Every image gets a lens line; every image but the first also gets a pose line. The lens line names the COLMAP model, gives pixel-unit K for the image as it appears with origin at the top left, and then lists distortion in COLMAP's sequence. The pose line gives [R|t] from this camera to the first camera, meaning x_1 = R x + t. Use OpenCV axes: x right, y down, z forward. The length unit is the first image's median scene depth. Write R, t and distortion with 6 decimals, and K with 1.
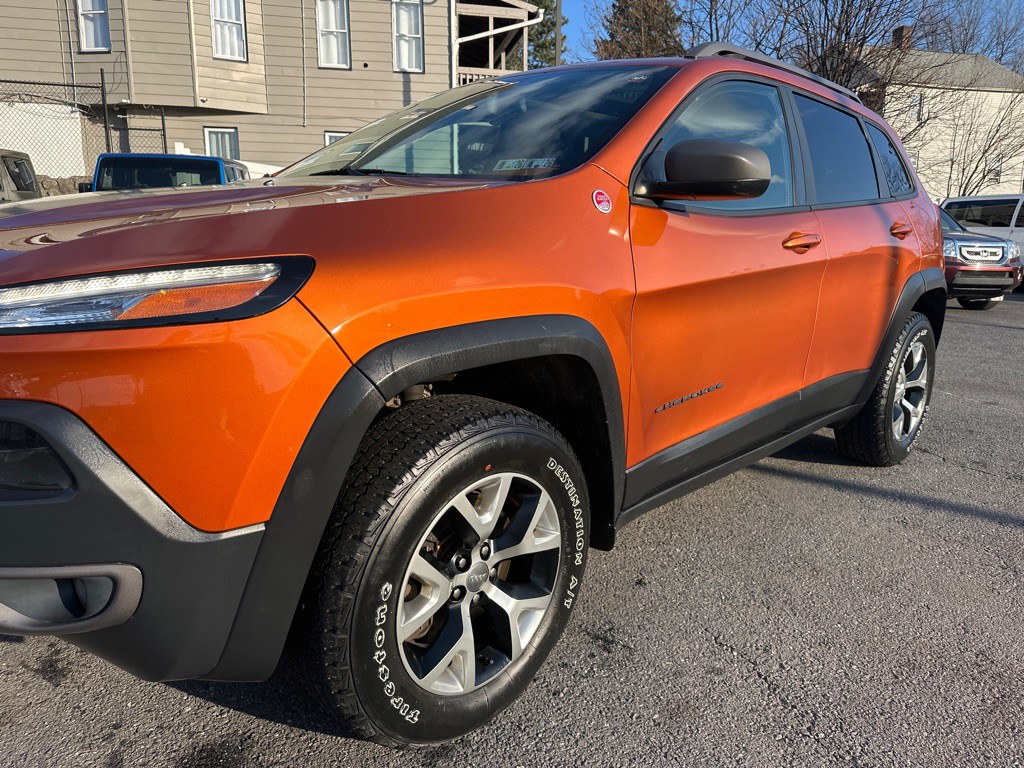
lens RADIAL K [[740.5, 0, 514.9], [0, 740.5, 384.7], [0, 0, 1]] dist [0.002383, -0.005100]
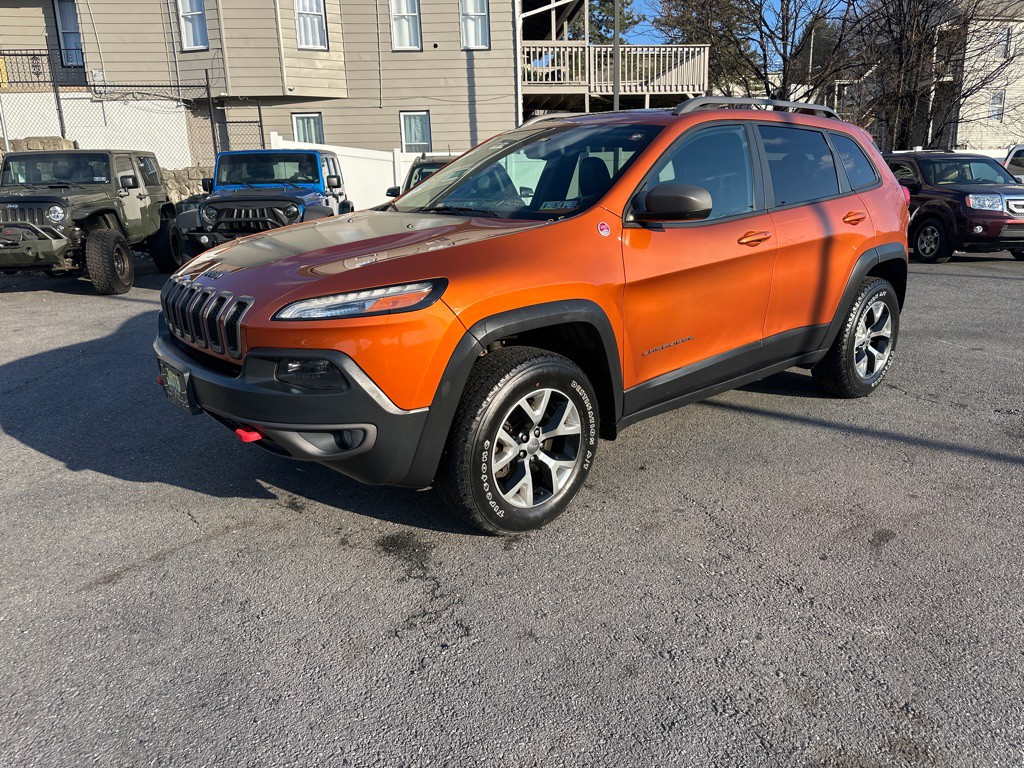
lens RADIAL K [[741.9, 0, 509.1], [0, 741.9, 387.5], [0, 0, 1]] dist [0.035164, -0.044287]
pose [[0.994460, -0.014304, -0.104142, 0.060704], [0.020205, 0.998236, 0.055831, 0.010815], [0.103160, -0.057626, 0.992994, -0.586837]]
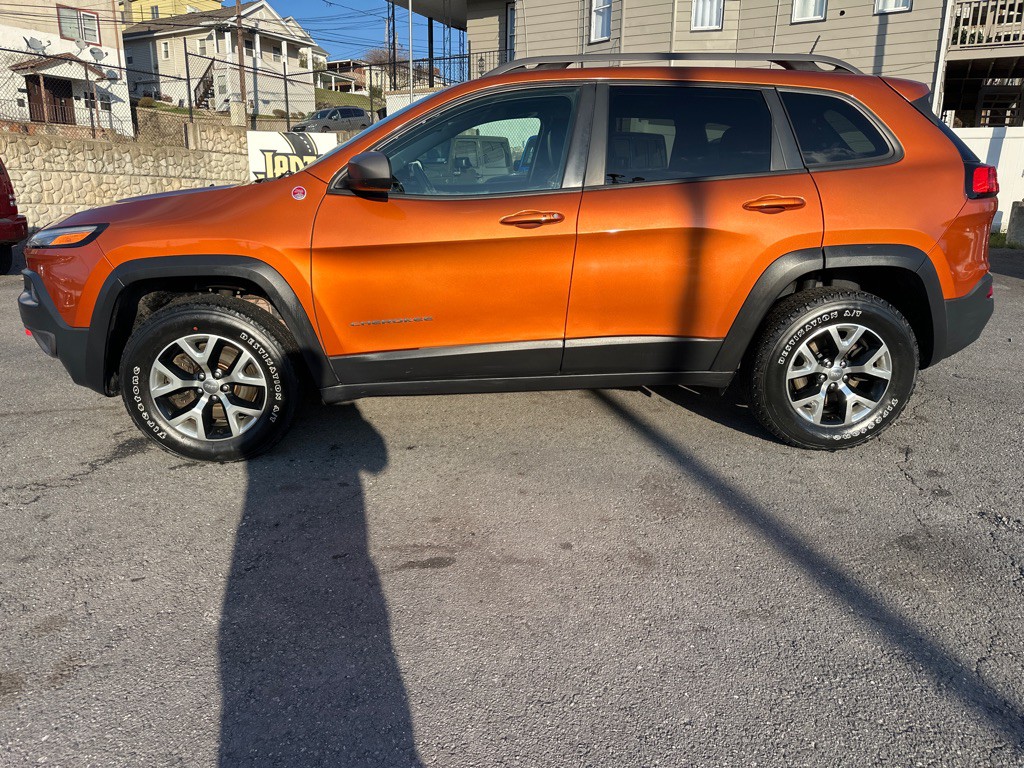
lens RADIAL K [[741.9, 0, 509.1], [0, 741.9, 387.5], [0, 0, 1]] dist [0.035164, -0.044287]
pose [[0.733418, 0.163720, -0.659768, 1.392449], [-0.124630, 0.986498, 0.106254, -0.039356], [0.668255, 0.004298, 0.743920, 0.024114]]
